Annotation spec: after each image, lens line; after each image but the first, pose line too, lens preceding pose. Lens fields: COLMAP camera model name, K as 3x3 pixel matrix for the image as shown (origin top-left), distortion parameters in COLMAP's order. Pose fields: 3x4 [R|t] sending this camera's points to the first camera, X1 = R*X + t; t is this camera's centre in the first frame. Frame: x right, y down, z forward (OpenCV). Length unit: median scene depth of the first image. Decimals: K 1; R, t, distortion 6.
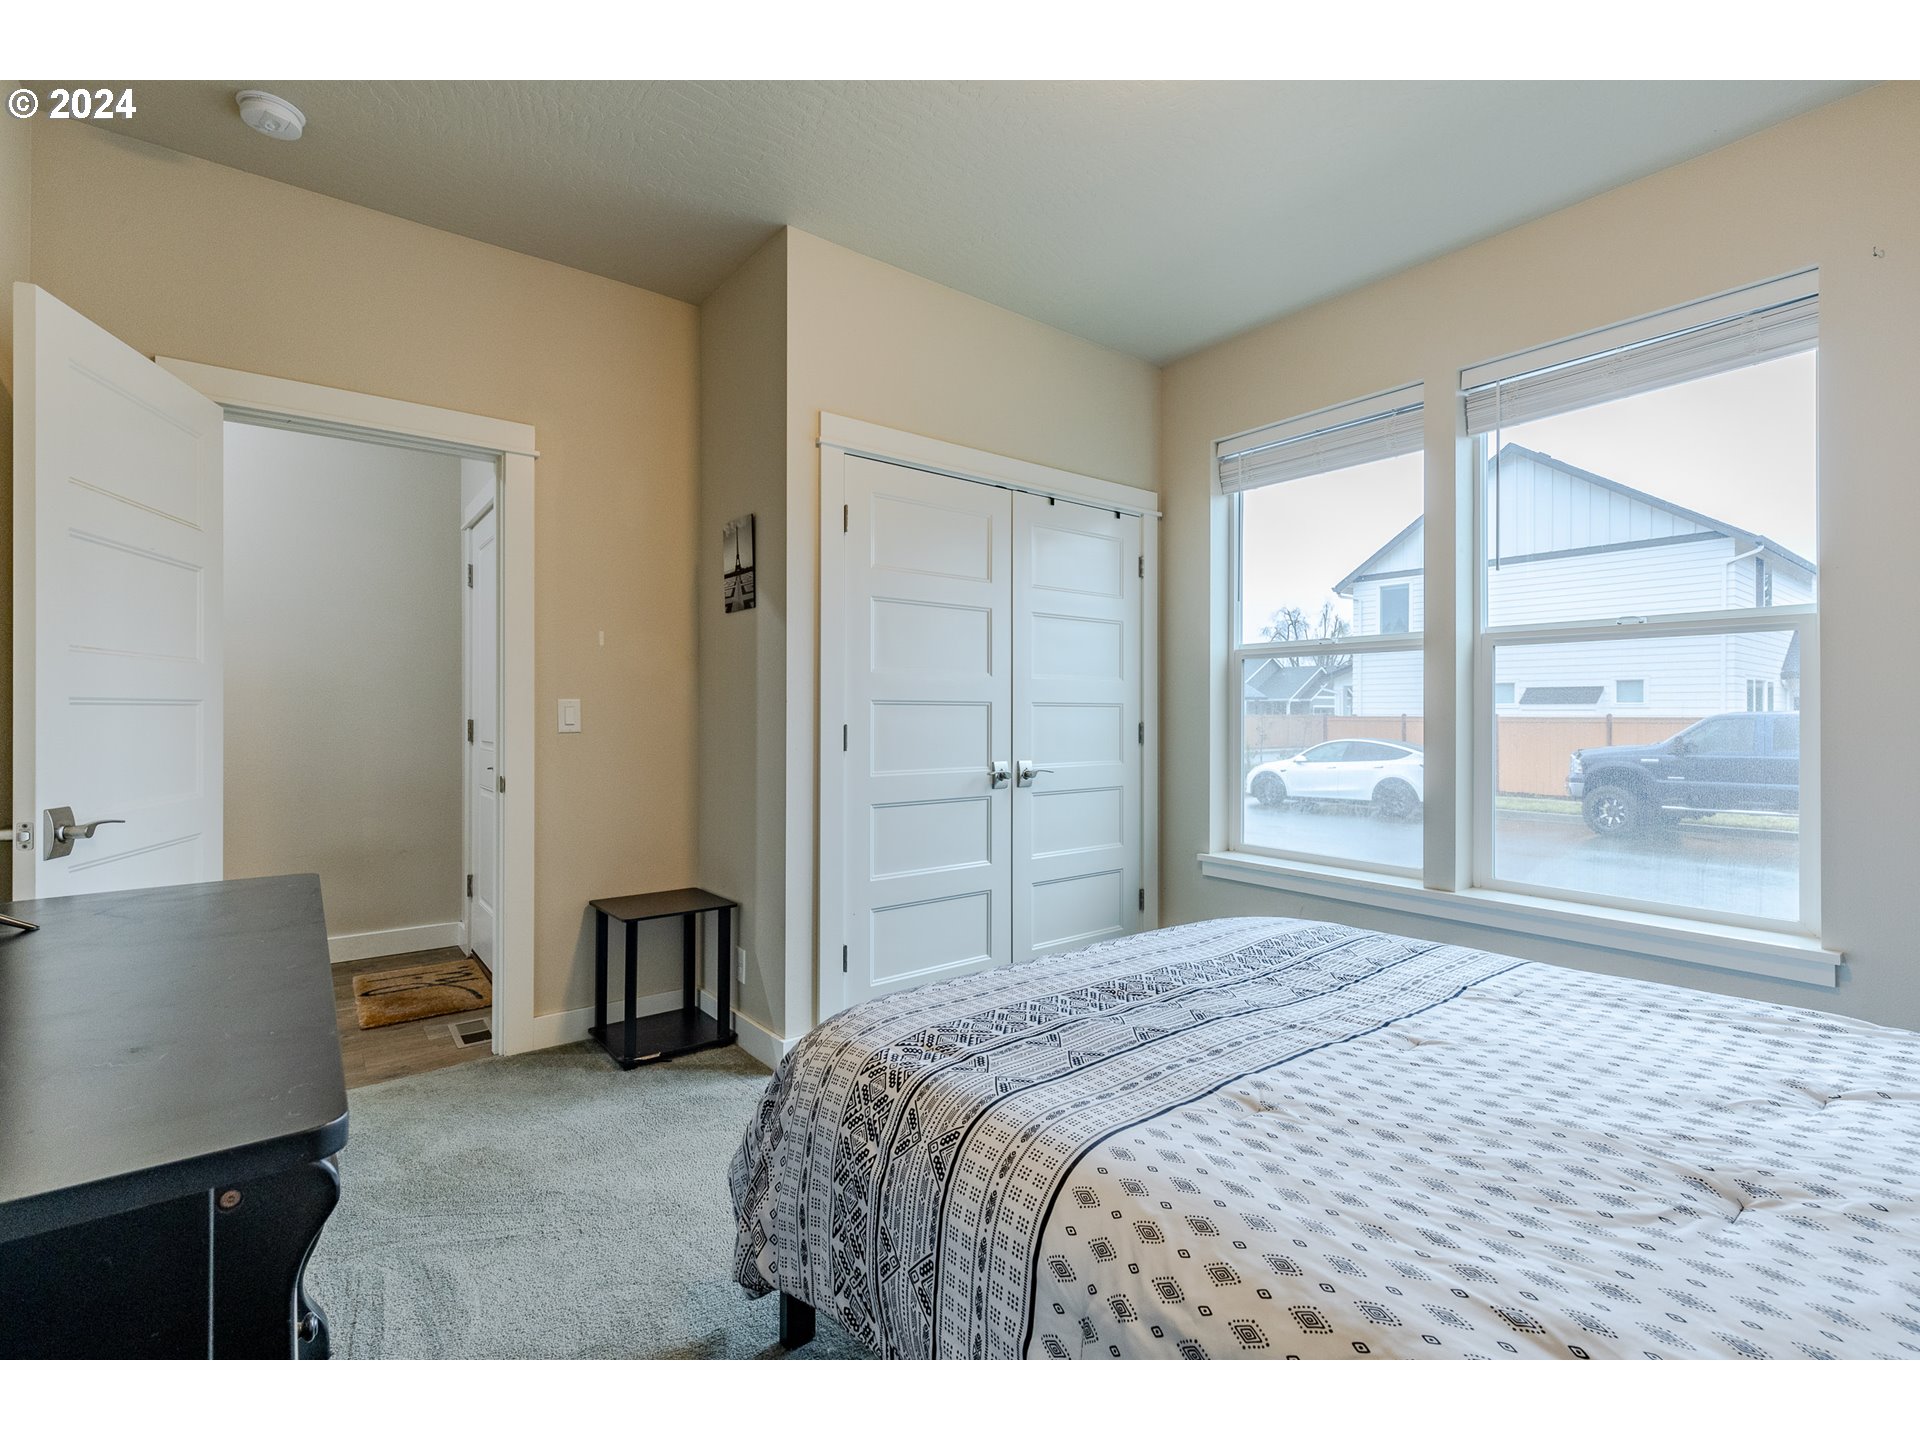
lens RADIAL K [[881.2, 0, 965.5], [0, 881.2, 713.3], [0, 0, 1]] dist [0.002055, 0.000155]
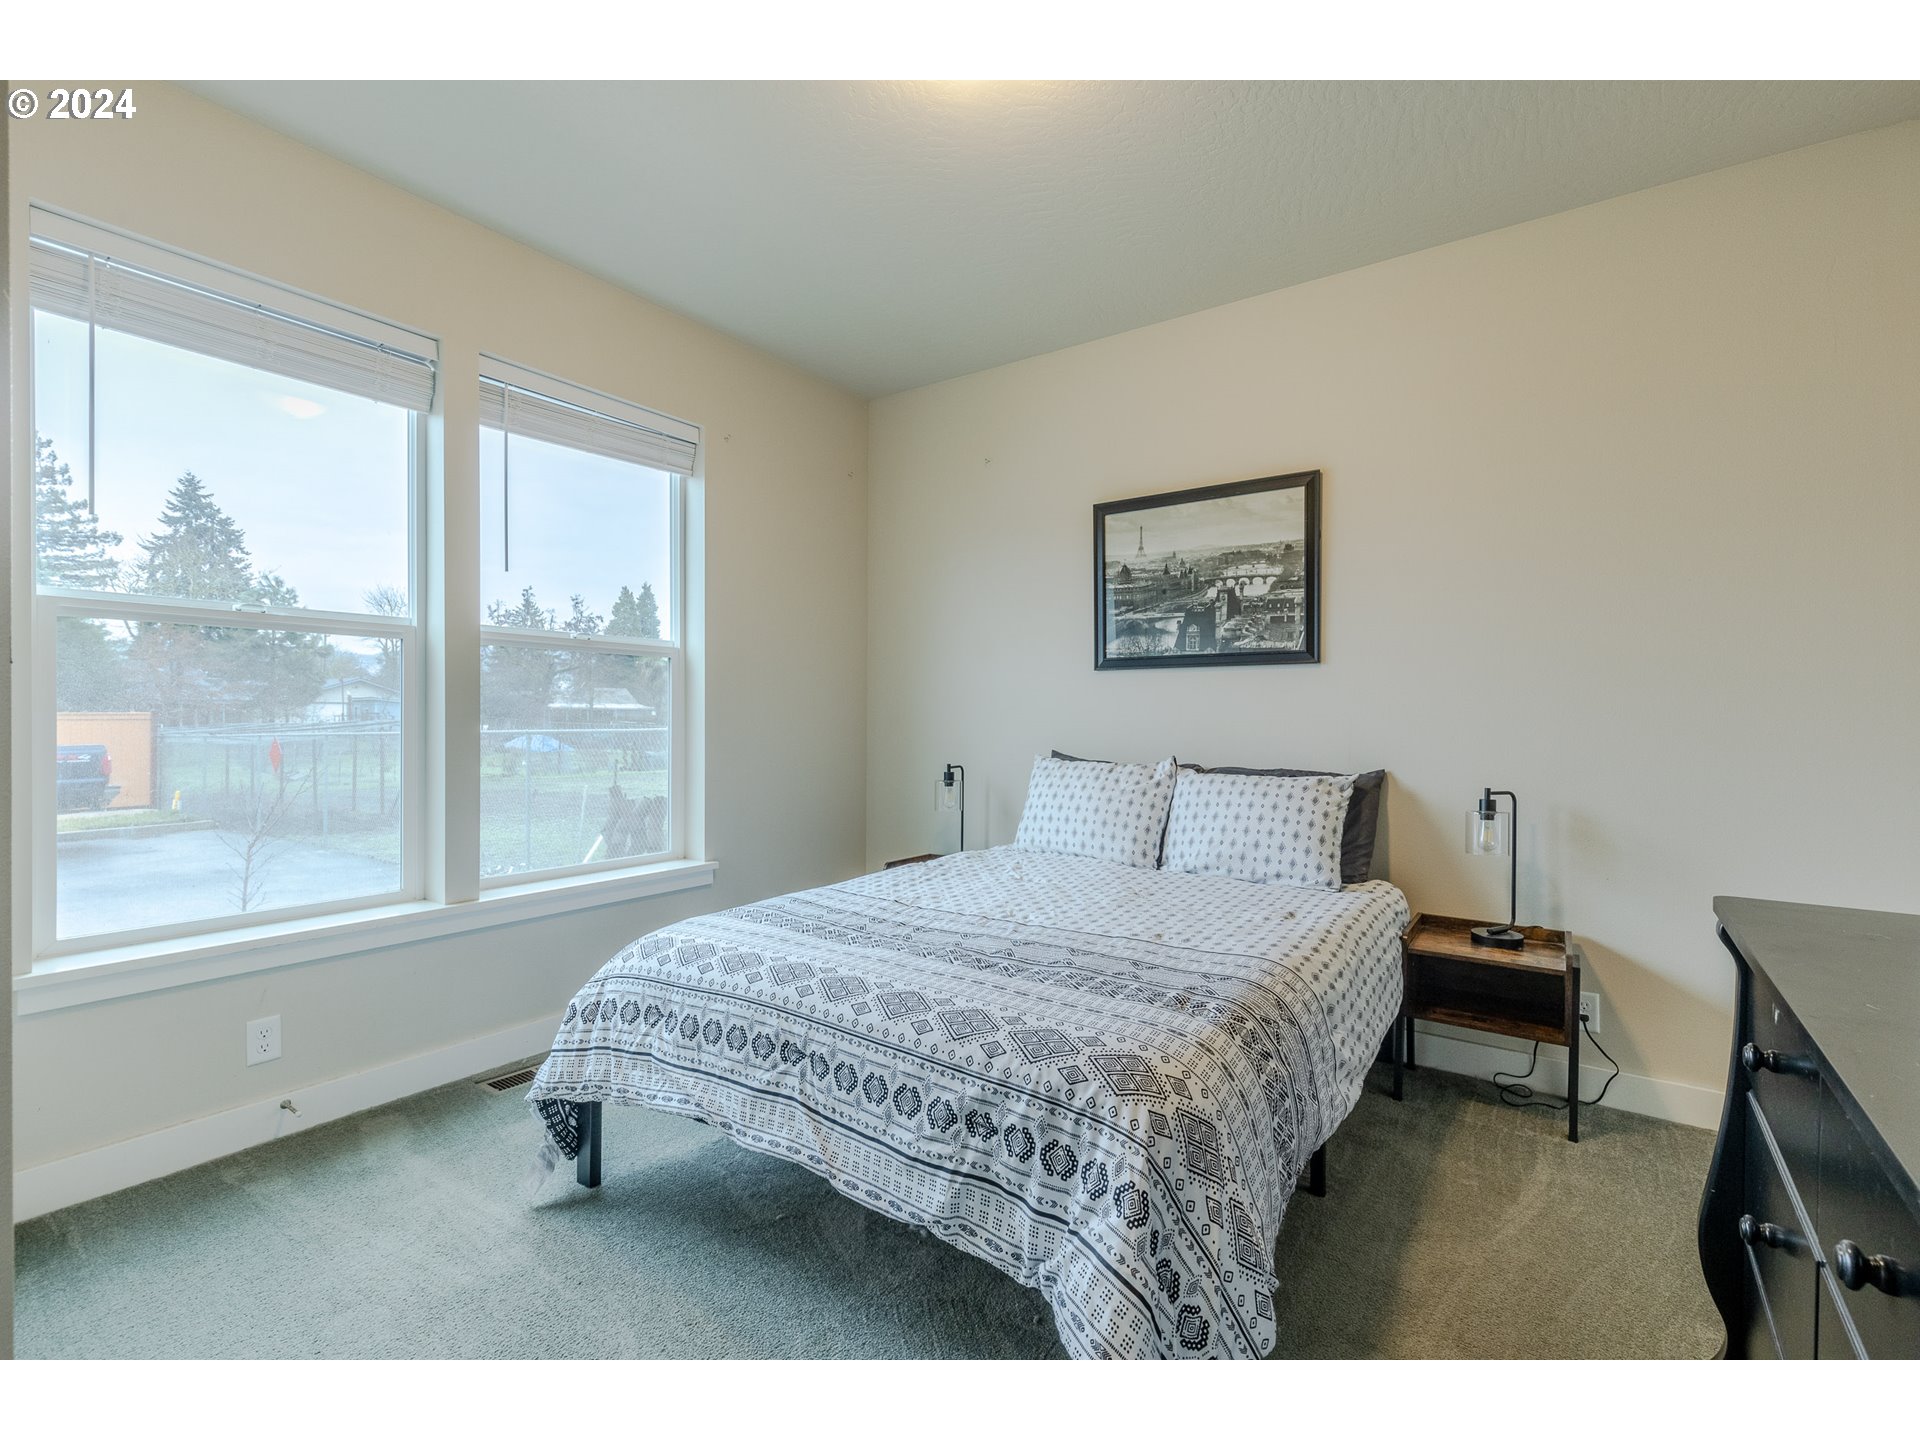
lens RADIAL K [[881.2, 0, 963.4], [0, 881.2, 720.4], [0, 0, 1]] dist [0.002055, 0.000155]
pose [[-0.299790, -0.004562, 0.953994, -1.050576], [-0.001978, 0.999989, 0.004161, 0.006147], [-0.954003, -0.000640, -0.299796, 1.631221]]
